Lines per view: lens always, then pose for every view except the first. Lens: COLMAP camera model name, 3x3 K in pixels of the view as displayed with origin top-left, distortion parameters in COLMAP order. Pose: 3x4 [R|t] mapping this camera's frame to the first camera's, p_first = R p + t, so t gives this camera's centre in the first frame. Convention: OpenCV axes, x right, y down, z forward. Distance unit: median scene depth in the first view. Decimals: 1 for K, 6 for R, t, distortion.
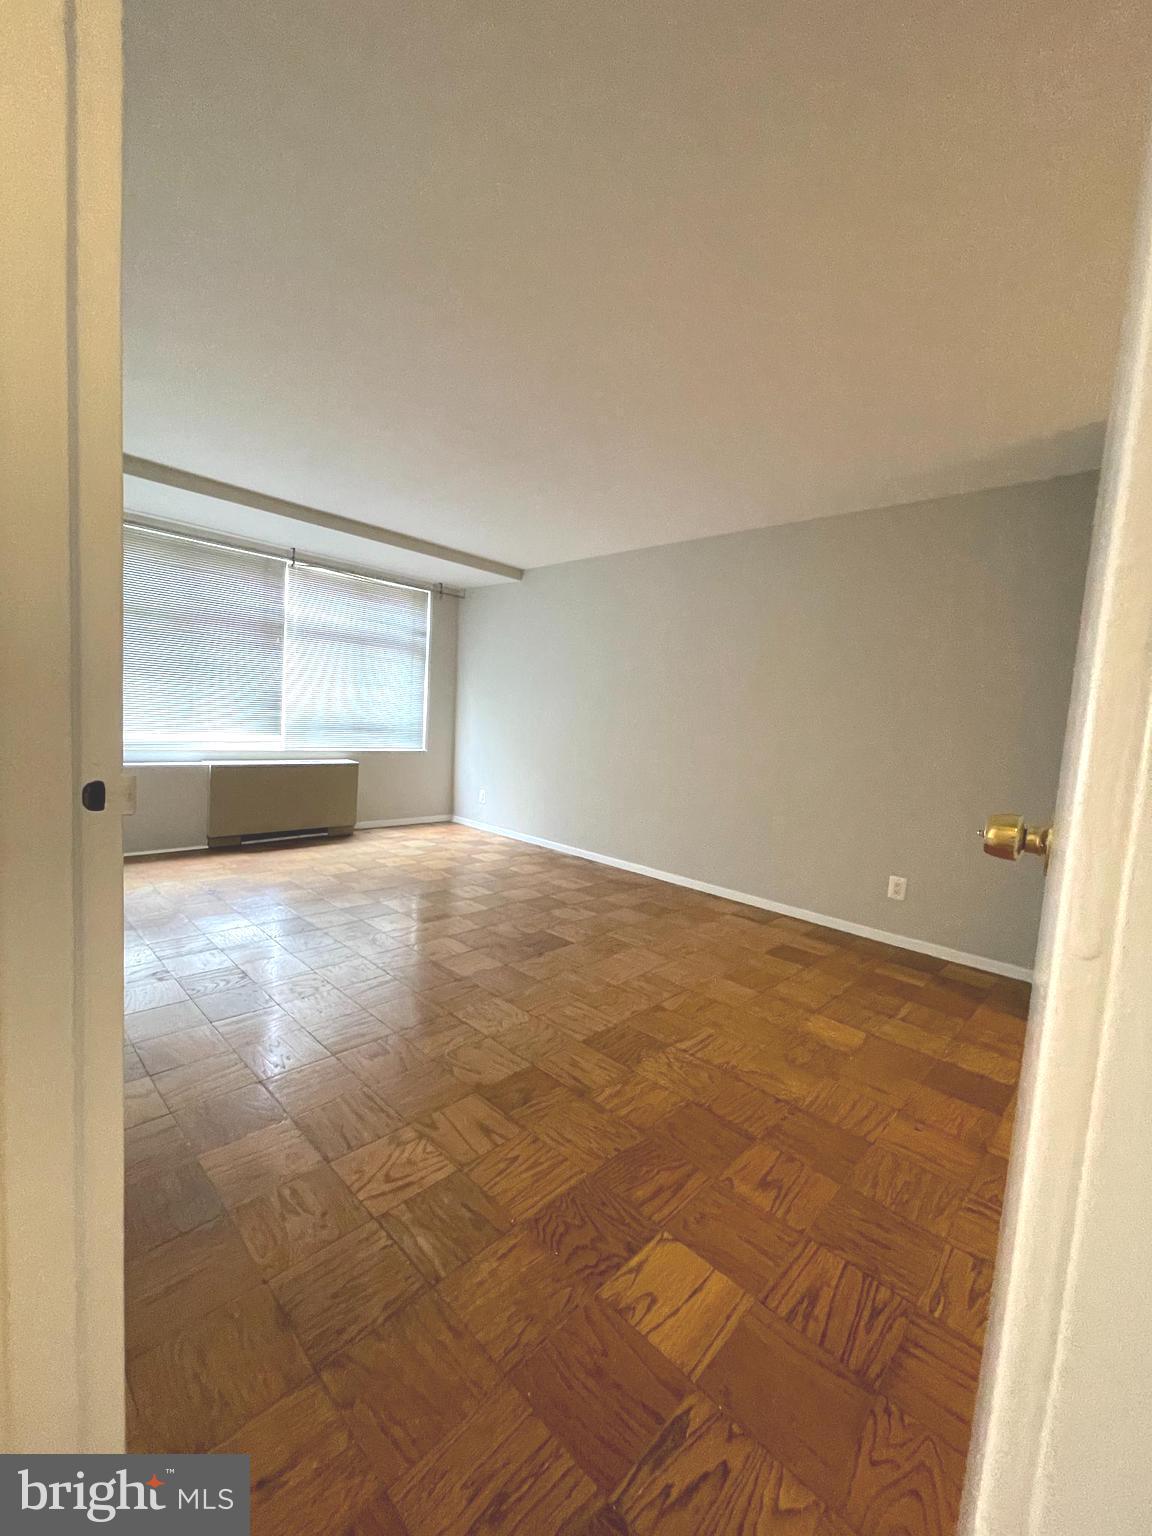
lens RADIAL K [[620.4, 0, 576.0], [0, 620.4, 768.0], [0, 0, 1]] dist [-0.000475, 0.000020]
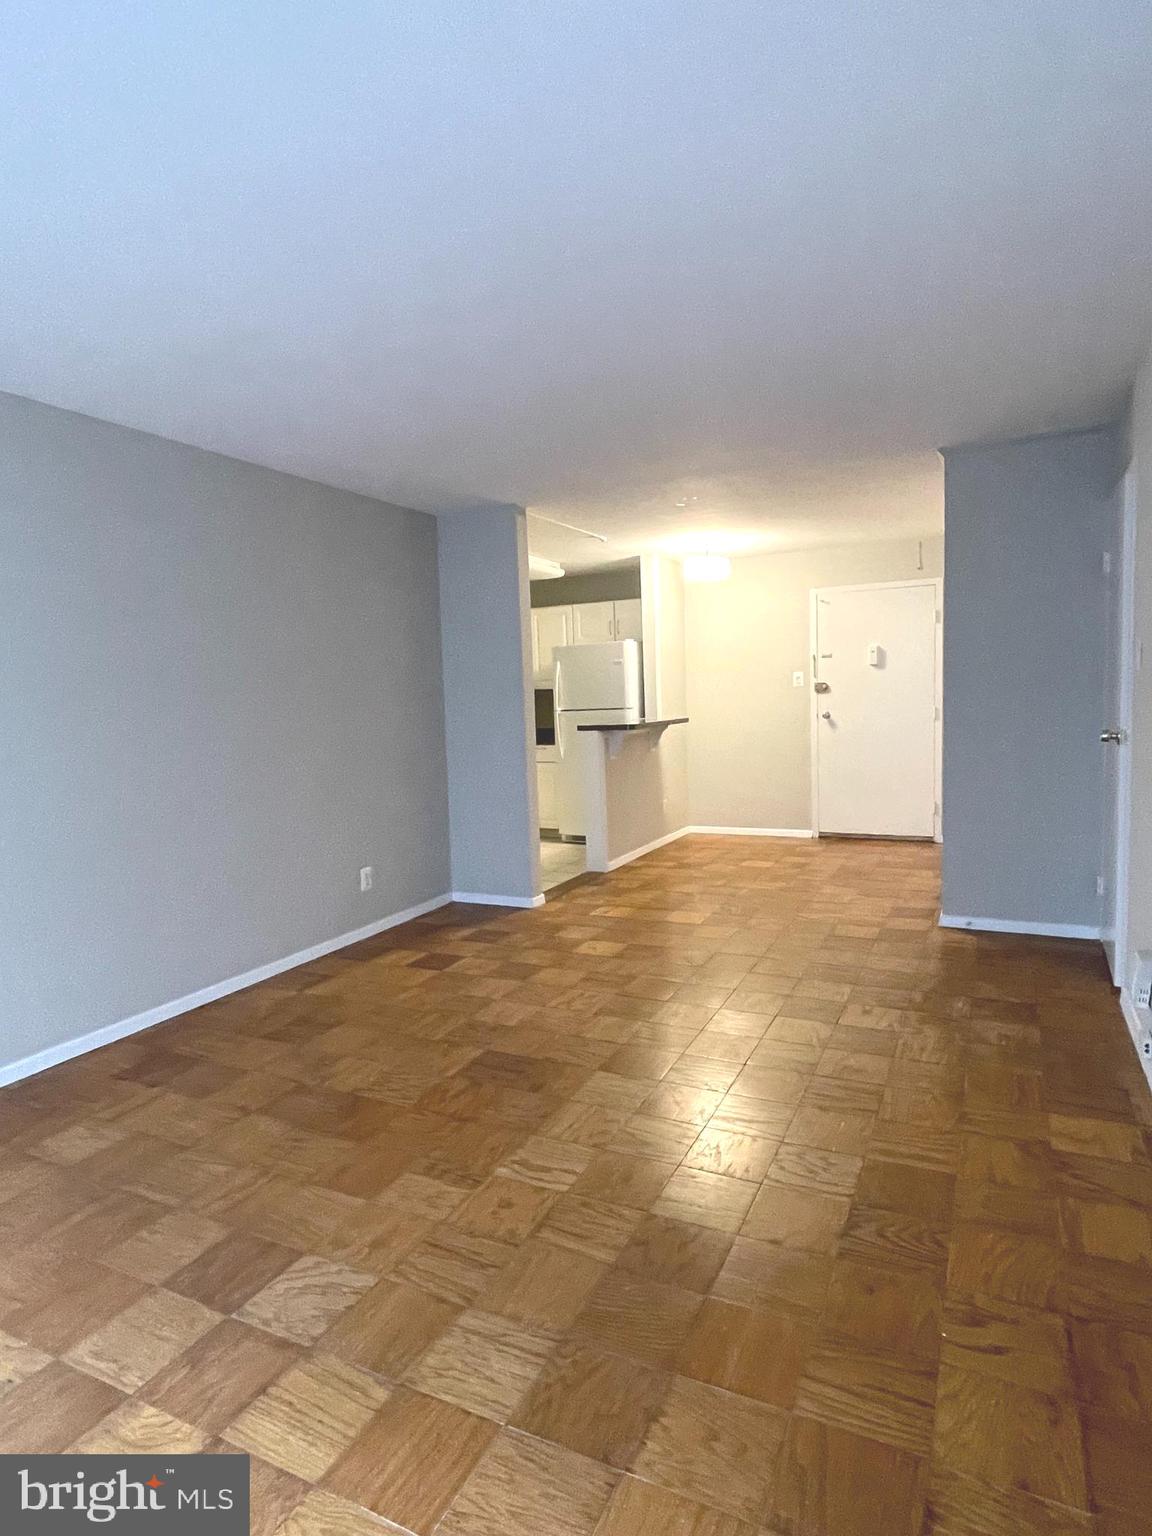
lens RADIAL K [[859.9, 0, 576.0], [0, 859.9, 768.0], [0, 0, 1]] dist [0.010174, -0.002063]
pose [[-0.309750, -0.133404, 0.941413, -0.605464], [0.094590, 0.980873, 0.170118, -0.129073], [-0.946101, 0.141743, -0.291207, 0.745138]]
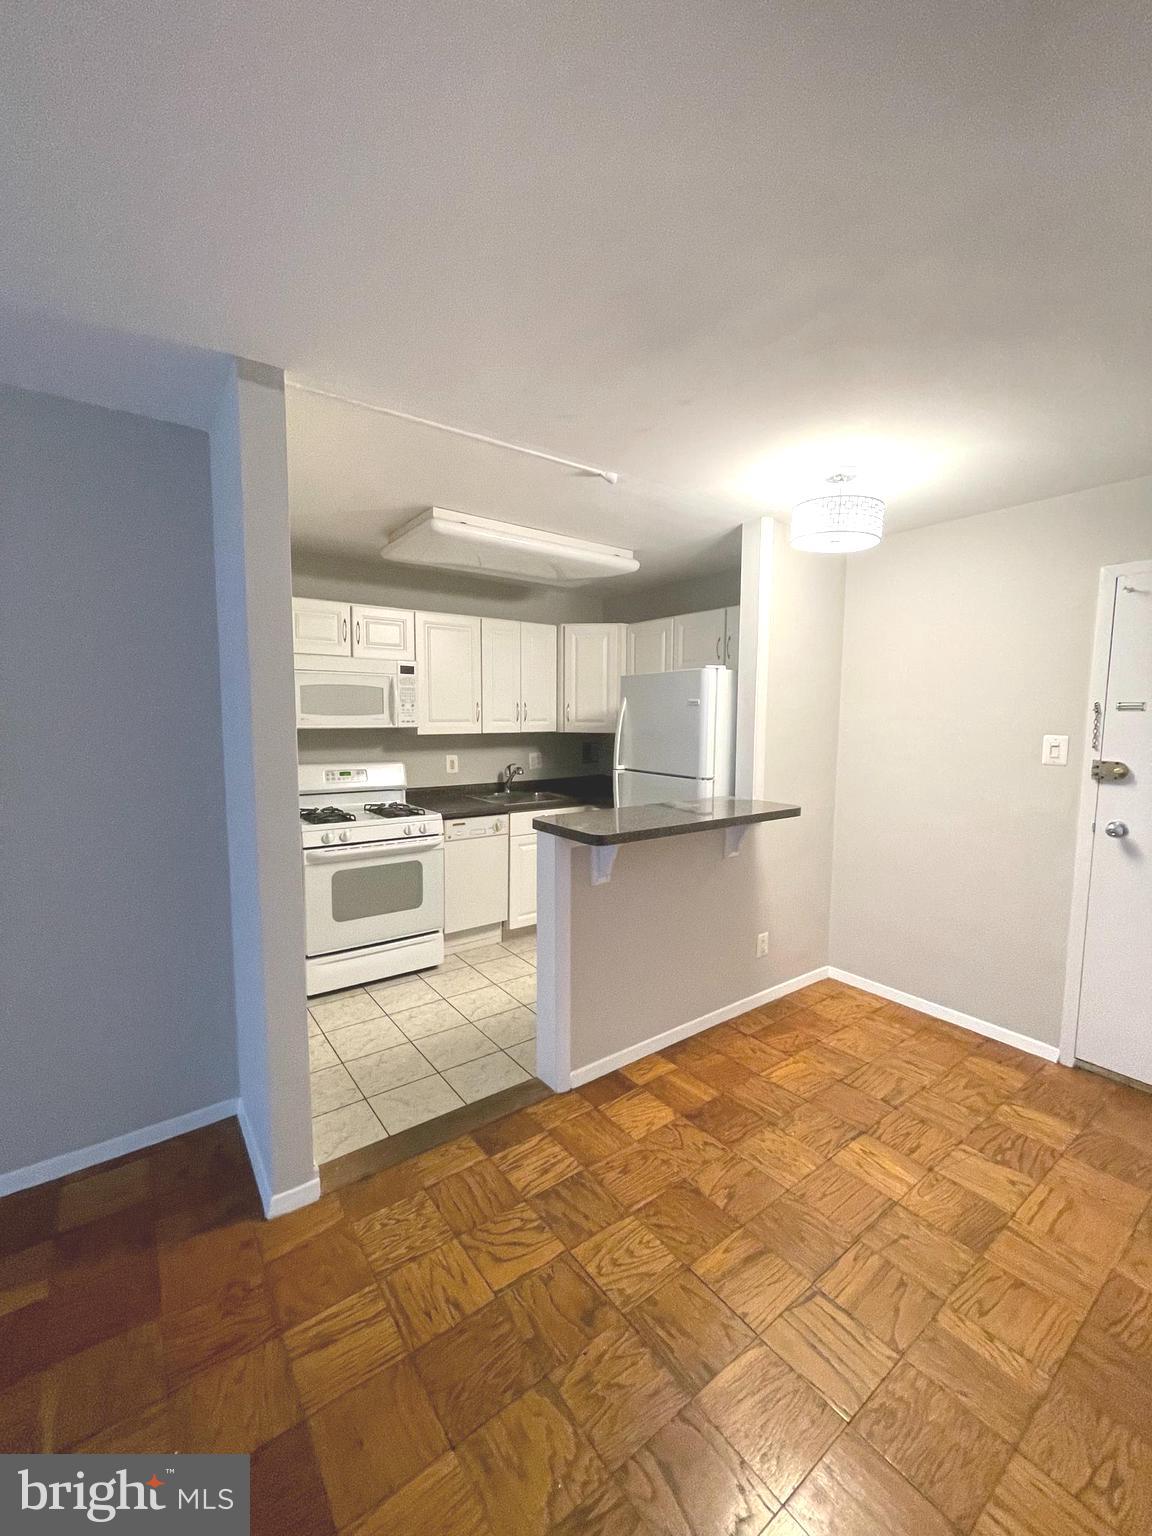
lens RADIAL K [[618.8, 0, 587.5], [0, 618.8, 768.6], [0, 0, 1]] dist [-0.001305, -0.000116]
pose [[0.152660, -0.153010, 0.976362, 0.091416], [0.083854, 0.986385, 0.141470, -0.084866], [-0.984715, 0.060275, 0.163412, 0.251149]]
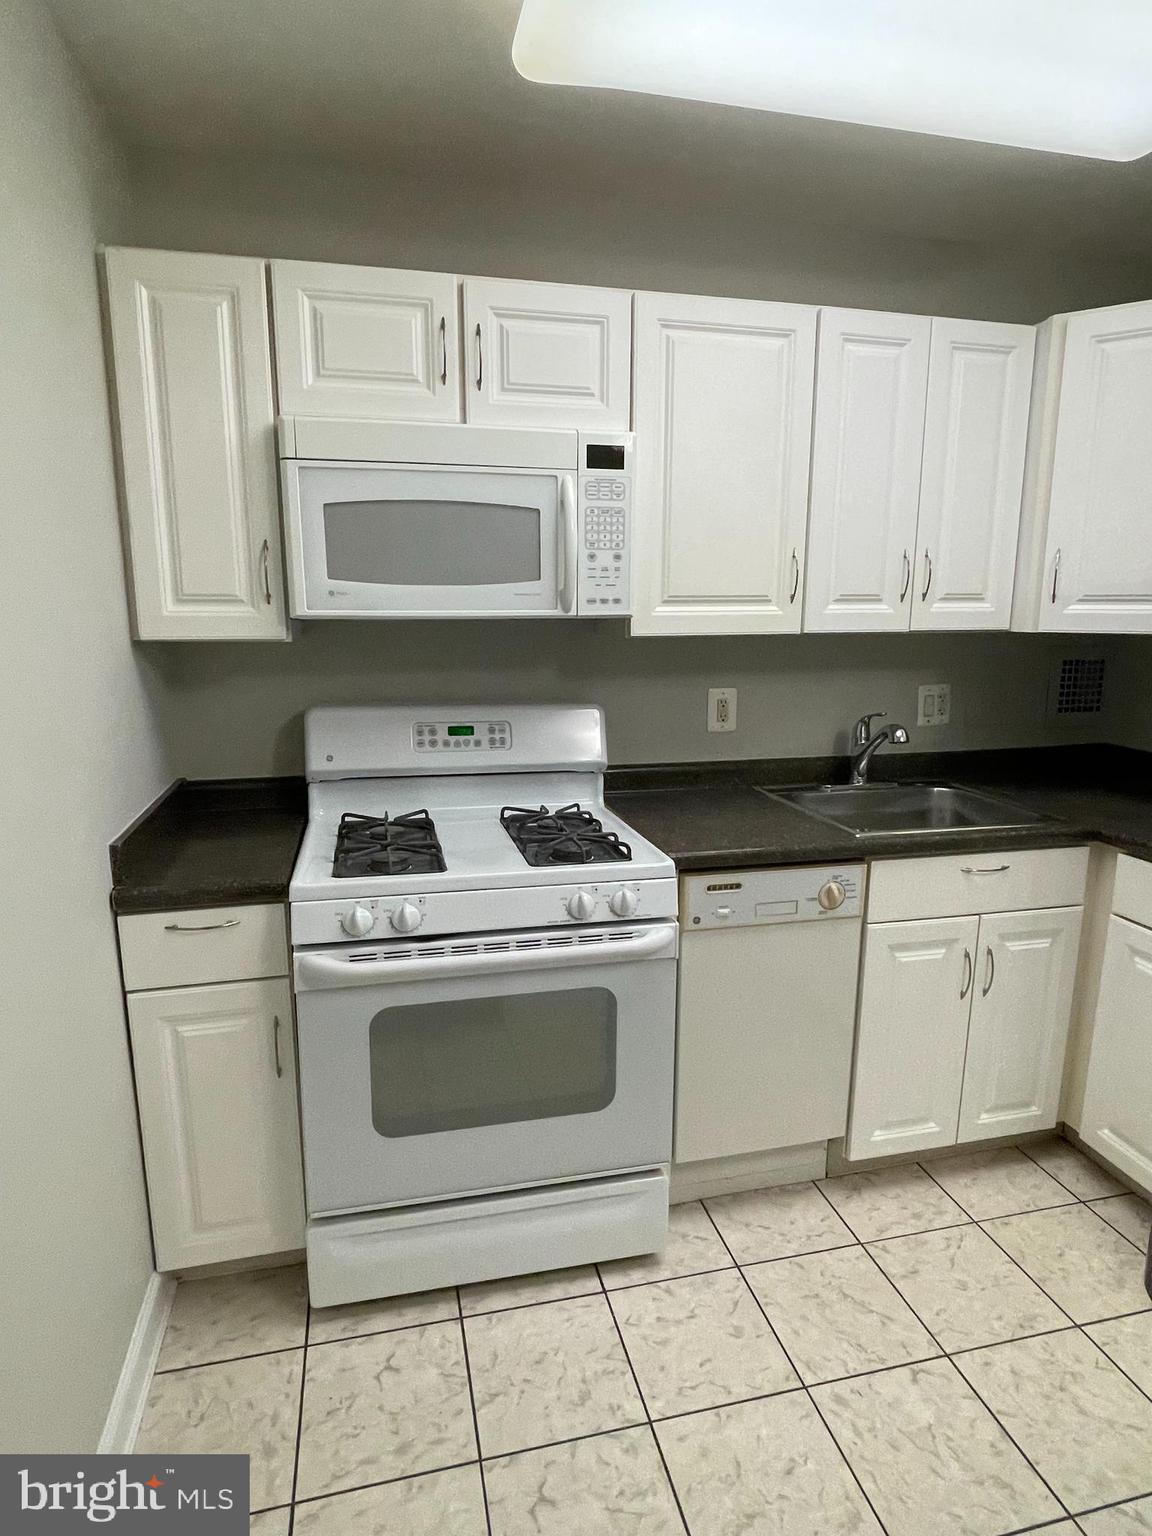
lens RADIAL K [[859.9, 0, 576.0], [0, 859.9, 768.0], [0, 0, 1]] dist [0.010174, -0.002063]
pose [[0.536909, -0.223723, 0.813435, 0.443074], [0.104837, 0.974416, 0.198801, -0.059345], [-0.837101, -0.021460, 0.546627, 0.374857]]
